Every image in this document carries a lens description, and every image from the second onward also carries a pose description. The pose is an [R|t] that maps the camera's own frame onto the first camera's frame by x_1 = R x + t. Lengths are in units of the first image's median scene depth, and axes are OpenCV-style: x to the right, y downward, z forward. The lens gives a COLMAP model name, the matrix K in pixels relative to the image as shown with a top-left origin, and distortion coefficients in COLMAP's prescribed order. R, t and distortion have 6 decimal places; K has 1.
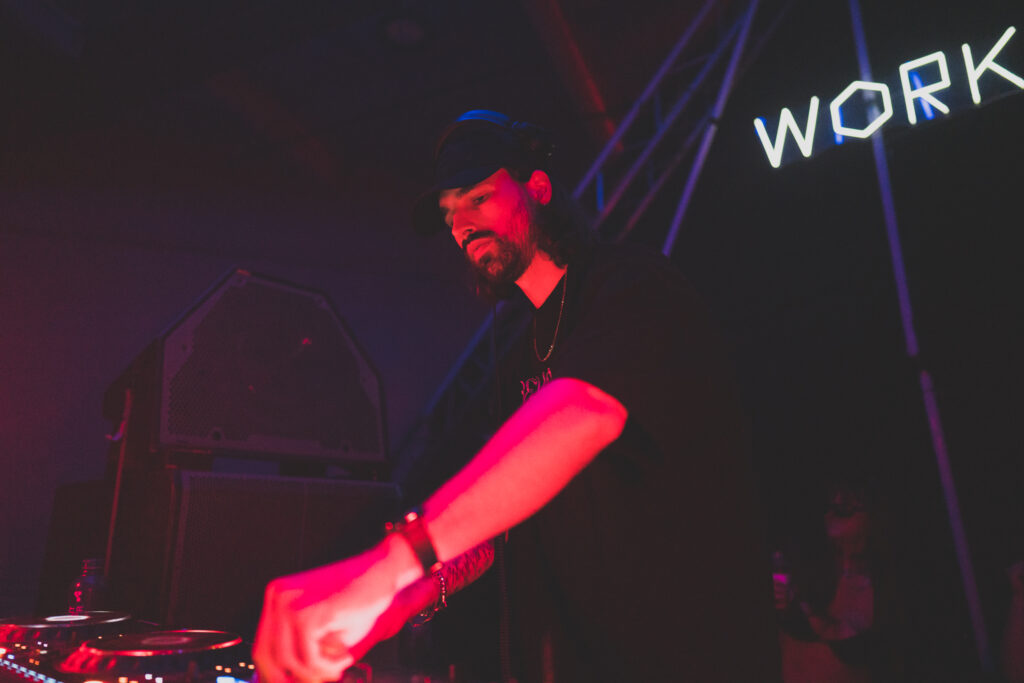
lens RADIAL K [[718.2, 0, 516.5], [0, 718.2, 350.8], [0, 0, 1]] dist [0.016314, -0.006802]
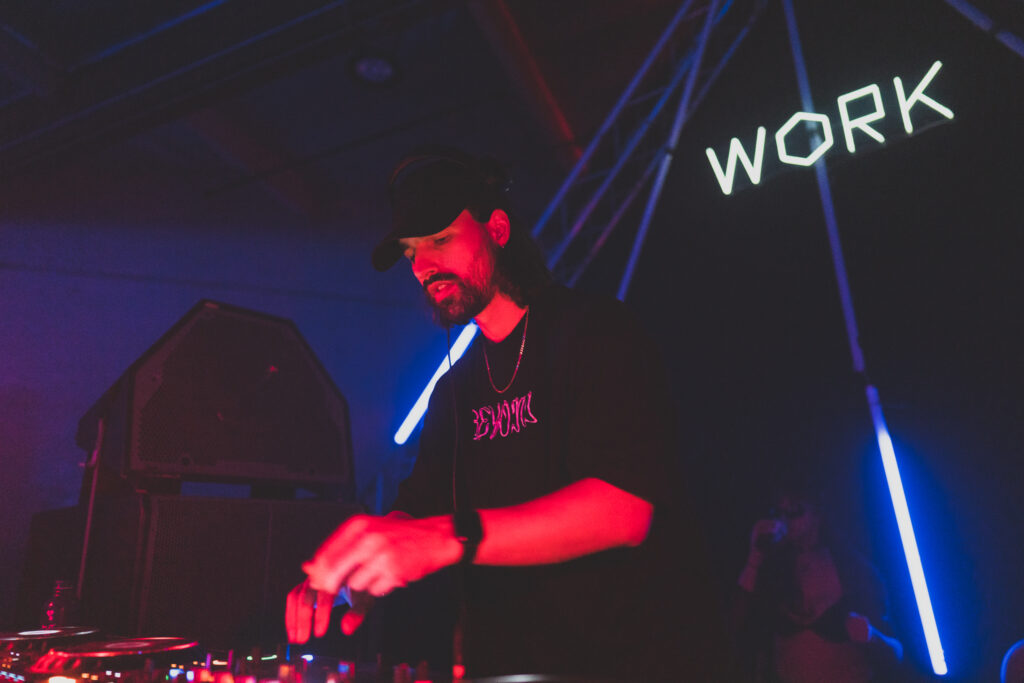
lens RADIAL K [[718.2, 0, 513.2], [0, 718.2, 346.1], [0, 0, 1]] dist [0.016314, -0.006802]
pose [[0.999652, -0.019926, 0.017304, 0.028599], [0.020556, 0.999103, -0.037021, -0.000769], [-0.016550, 0.037364, 0.999165, -0.039978]]
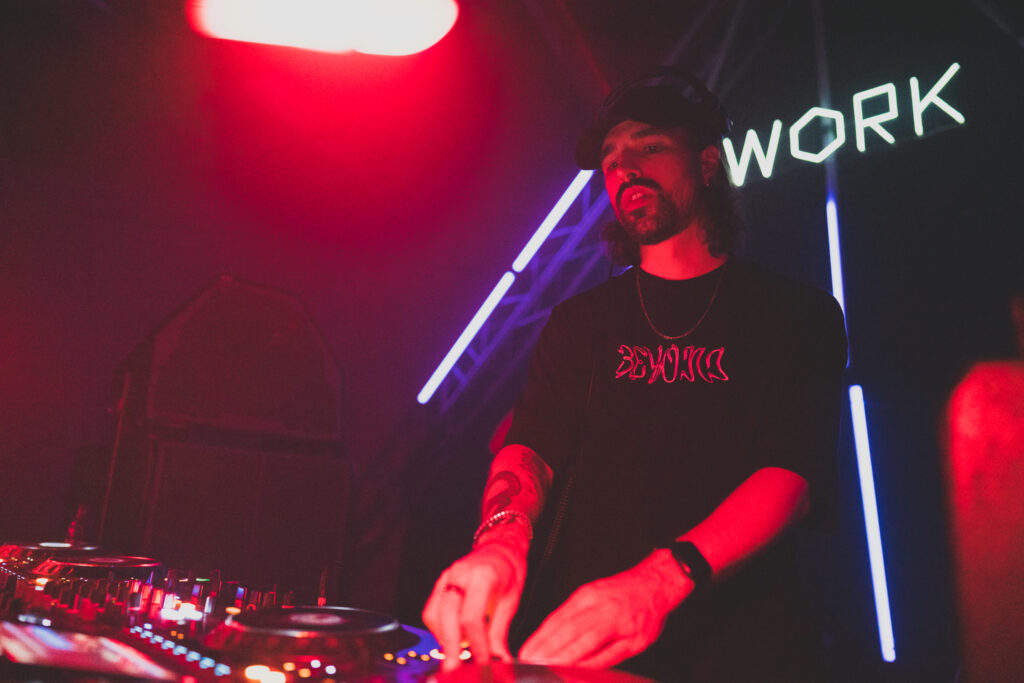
lens RADIAL K [[718.2, 0, 508.2], [0, 718.2, 351.5], [0, 0, 1]] dist [0.016314, -0.006802]
pose [[0.996165, 0.044445, -0.075371, 0.125063], [-0.042356, 0.998679, 0.029088, -0.028192], [0.076564, -0.025784, 0.996731, -0.113145]]
